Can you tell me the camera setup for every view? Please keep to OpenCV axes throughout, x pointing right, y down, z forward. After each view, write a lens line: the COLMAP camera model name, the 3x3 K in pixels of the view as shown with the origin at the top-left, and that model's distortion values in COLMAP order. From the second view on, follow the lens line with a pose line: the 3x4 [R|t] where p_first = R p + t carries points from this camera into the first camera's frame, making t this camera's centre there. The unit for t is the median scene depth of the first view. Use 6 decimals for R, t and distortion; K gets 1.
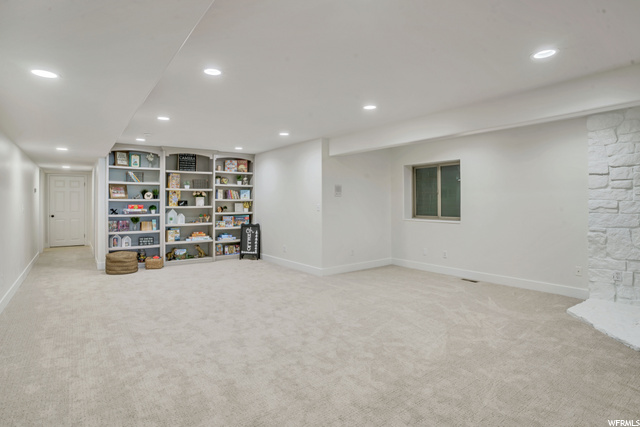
lens RADIAL K [[328.7, 0, 317.6], [0, 328.7, 197.7], [0, 0, 1]] dist [-0.001976, -0.000051]
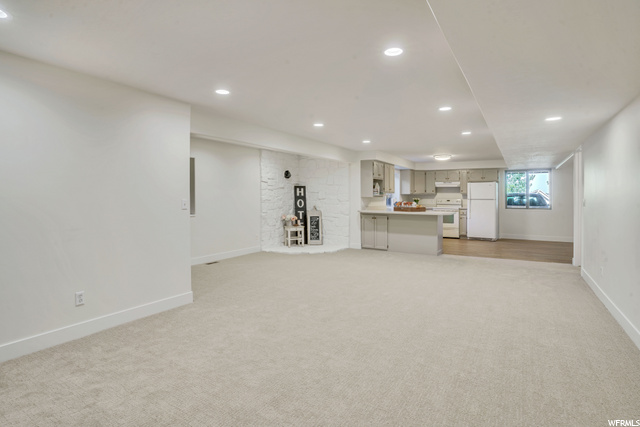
lens RADIAL K [[328.7, 0, 317.6], [0, 328.7, 197.7], [0, 0, 1]] dist [-0.001976, -0.000051]
pose [[-0.341990, 0.001185, 0.939703, -0.783085], [-0.012410, 0.999906, -0.005778, 0.019003], [-0.939622, -0.013637, -0.341944, 1.063726]]
